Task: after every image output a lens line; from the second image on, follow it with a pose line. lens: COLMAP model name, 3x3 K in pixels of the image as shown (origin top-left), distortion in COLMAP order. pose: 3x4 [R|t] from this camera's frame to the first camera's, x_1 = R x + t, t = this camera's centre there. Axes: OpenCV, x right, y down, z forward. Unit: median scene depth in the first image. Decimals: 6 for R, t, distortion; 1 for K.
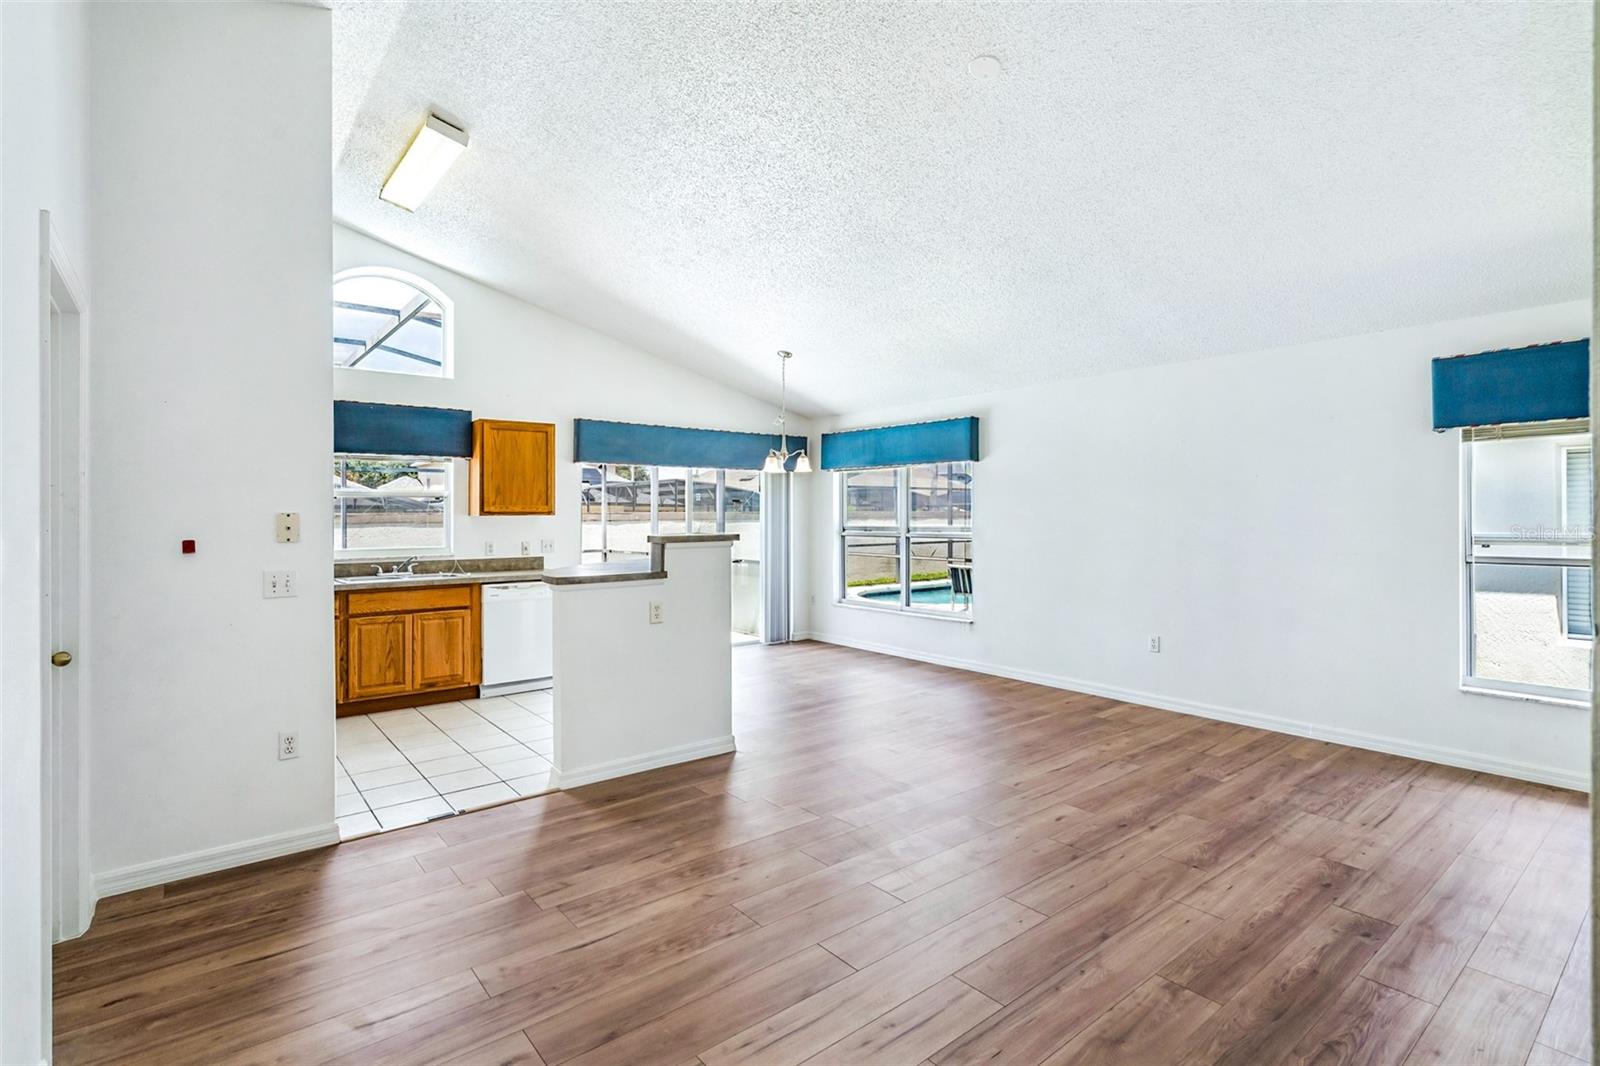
lens RADIAL K [[766.8, 0, 790.1], [0, 766.8, 502.3], [0, 0, 1]] dist [0.005443, 0.000653]
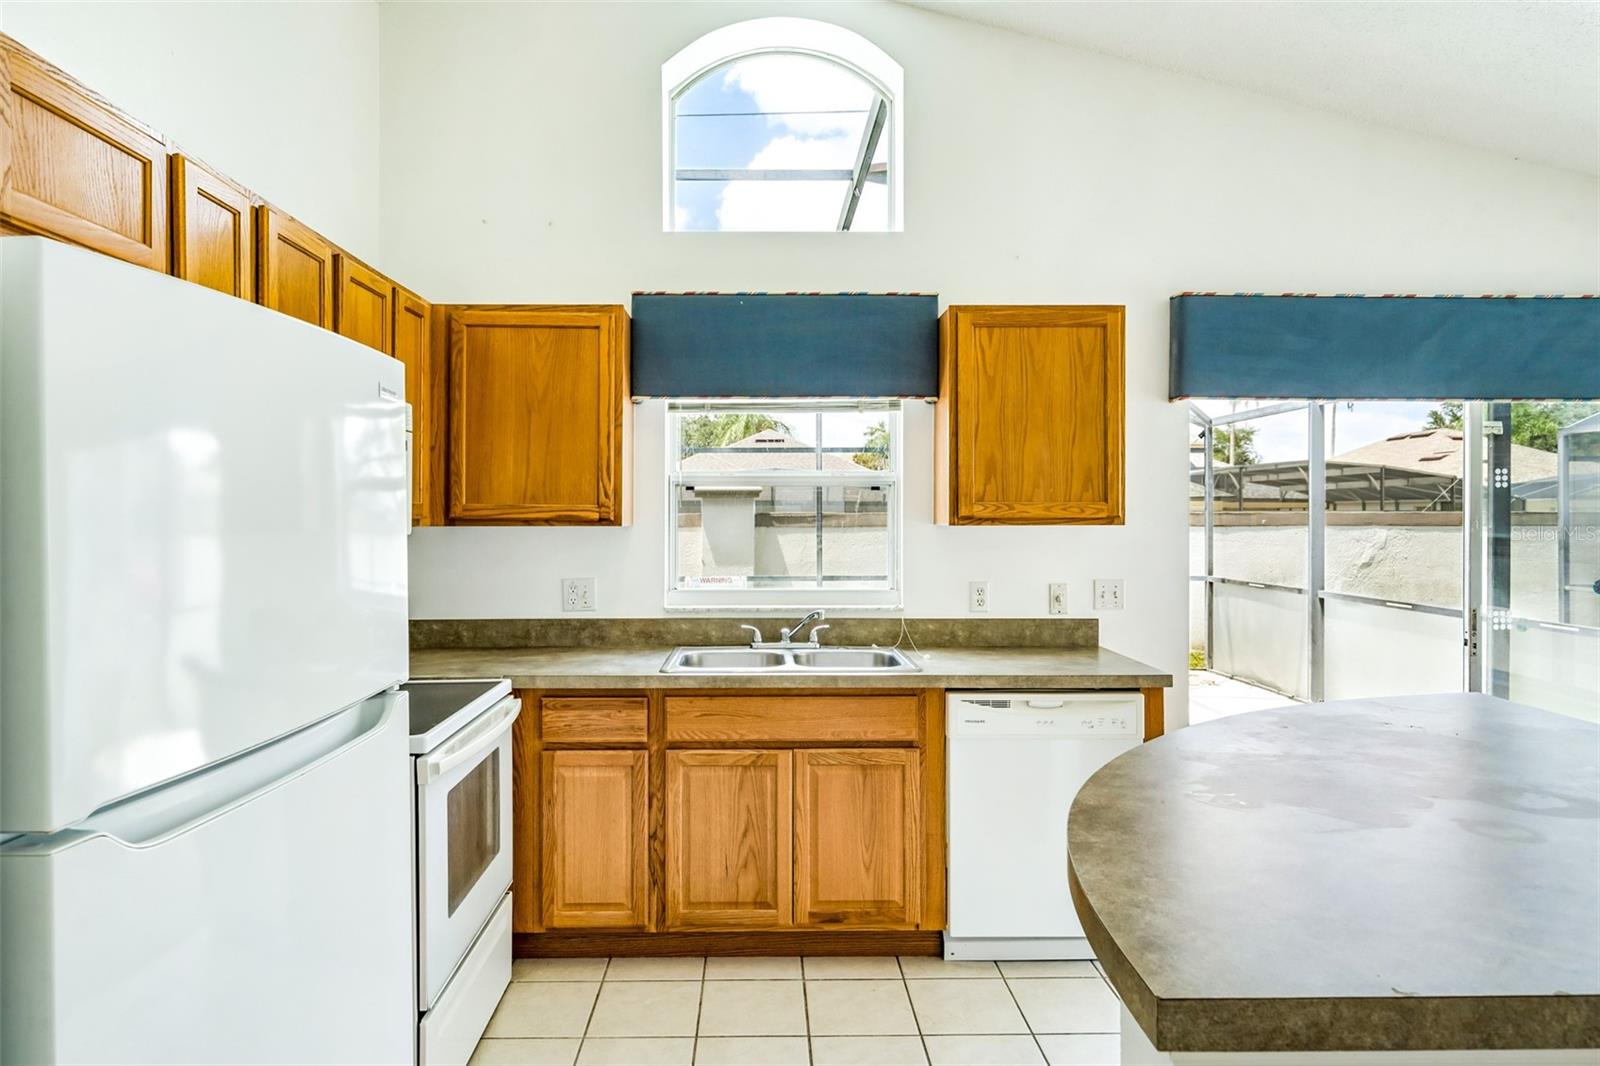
lens RADIAL K [[926.3, 0, 765.6], [0, 926.3, 512.5], [0, 0, 1]] dist [-0.006142, -0.000006]
pose [[0.787591, 0.003489, -0.616188, -0.168348], [0.006562, 0.999880, 0.014049, 0.001881], [0.616163, -0.015108, 0.787473, 0.541162]]
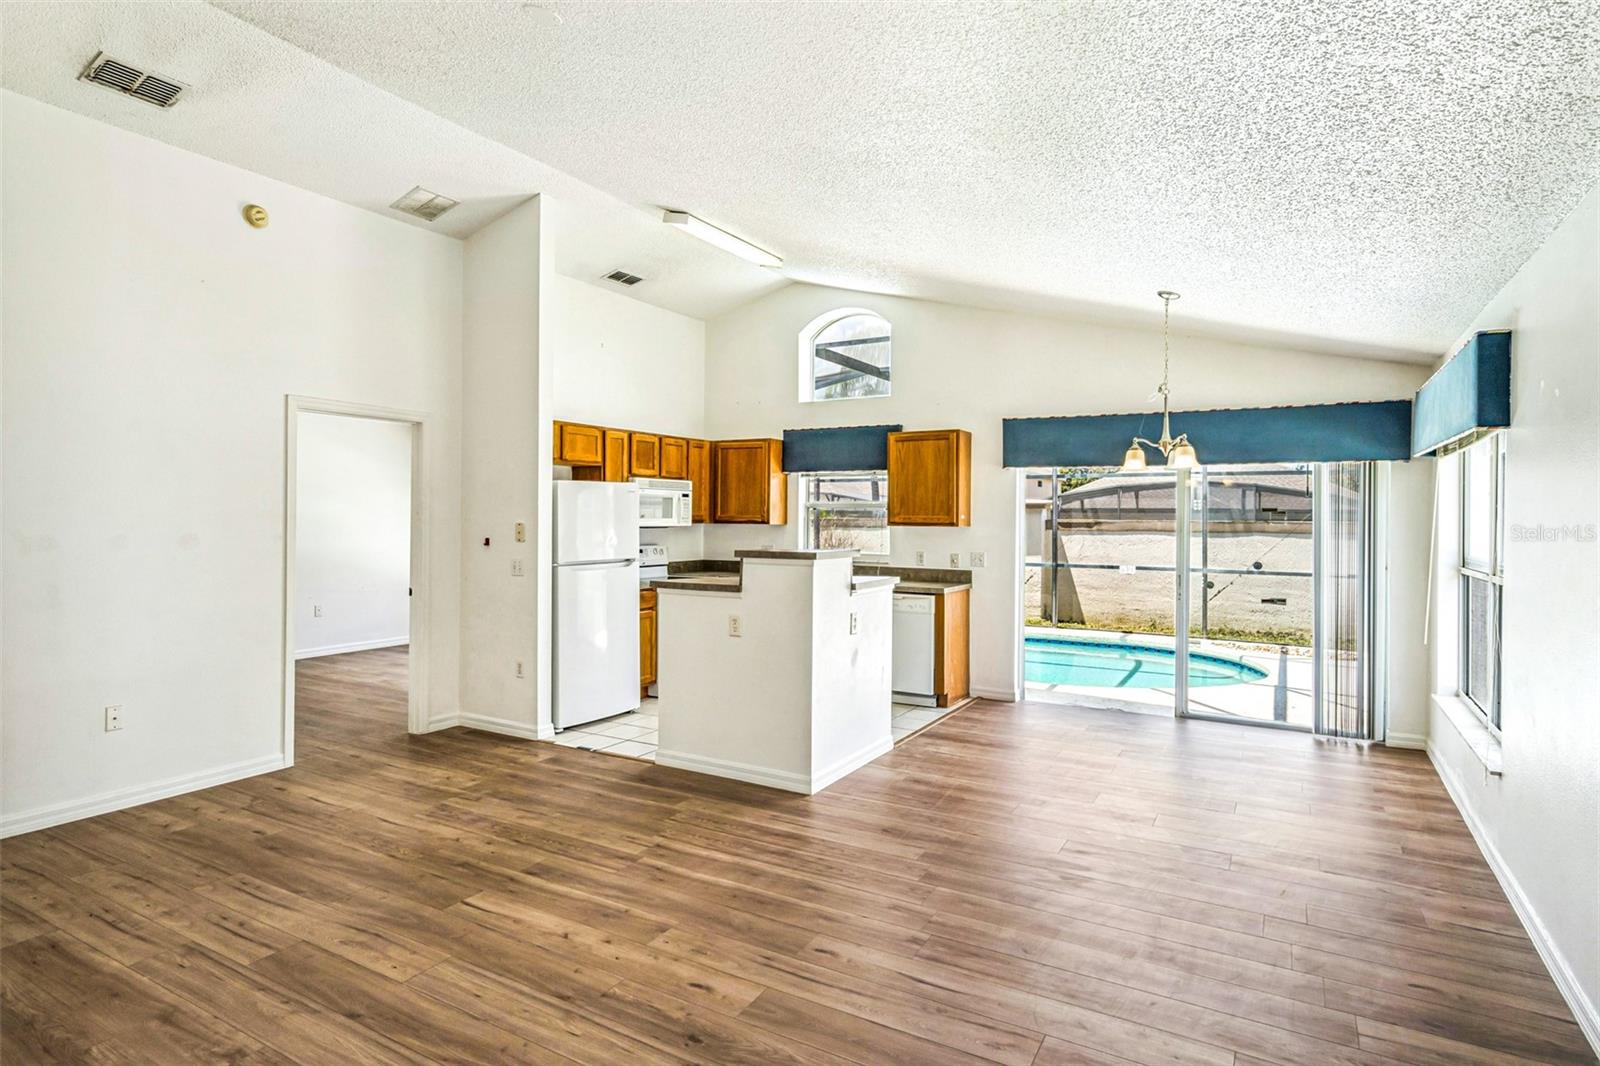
lens RADIAL K [[852.7, 0, 797.5], [0, 852.7, 509.0], [0, 0, 1]] dist [0.005415, 0.000297]
pose [[0.364887, 0.000375, -0.931052, 0.657265], [0.005211, 0.999983, 0.002445, -0.009207], [0.931037, -0.005744, 0.364879, 0.485234]]
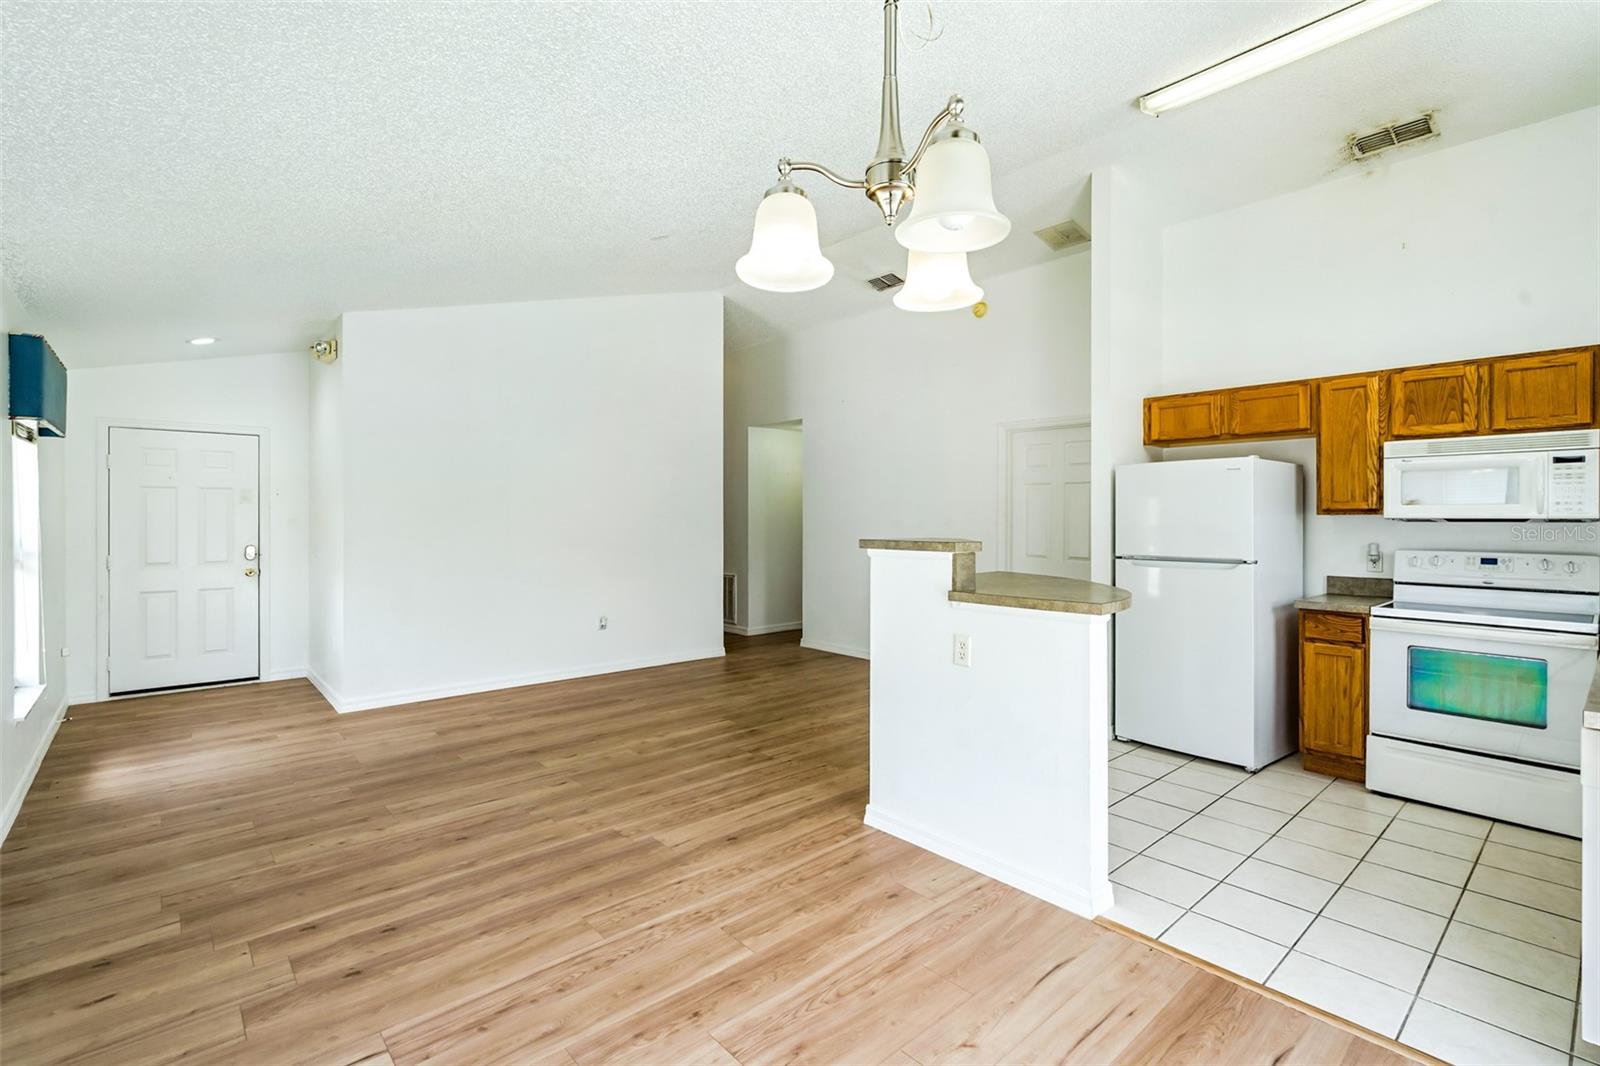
lens RADIAL K [[740.1, 0, 791.6], [0, 740.1, 527.1], [0, 0, 1]] dist [-0.001987, 0.000100]
pose [[-0.998797, 0.005285, -0.048749, 0.028153], [0.005173, 0.999984, 0.002422, 0.020510], [0.048761, 0.002167, -0.998808, 1.343142]]
